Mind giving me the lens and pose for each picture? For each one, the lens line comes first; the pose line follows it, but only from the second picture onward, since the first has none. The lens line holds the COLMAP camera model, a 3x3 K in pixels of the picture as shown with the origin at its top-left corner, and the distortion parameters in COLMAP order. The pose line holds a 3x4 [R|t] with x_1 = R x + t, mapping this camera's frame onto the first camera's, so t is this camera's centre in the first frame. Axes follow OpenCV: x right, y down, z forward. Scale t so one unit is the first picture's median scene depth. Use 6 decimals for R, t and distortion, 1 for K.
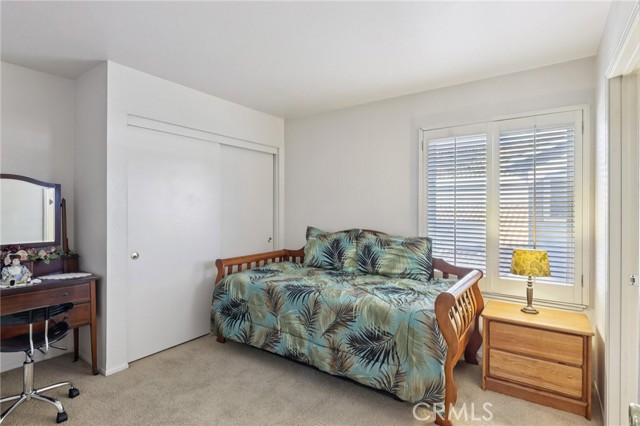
lens RADIAL K [[324.2, 0, 321.6], [0, 324.2, 214.4], [0, 0, 1]] dist [0.001935, -0.002657]
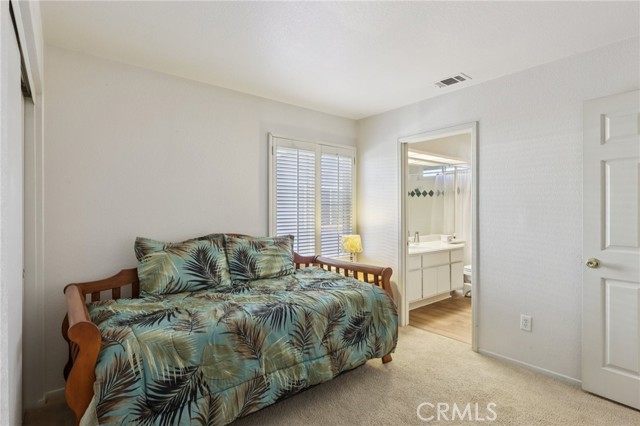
lens RADIAL K [[324.2, 0, 318.9], [0, 324.2, 209.3], [0, 0, 1]] dist [0.001935, -0.002657]
pose [[0.270256, -0.005989, 0.962770, -0.726121], [0.015824, 0.999873, 0.001778, -0.018382], [-0.962658, 0.014754, 0.270317, 0.602053]]
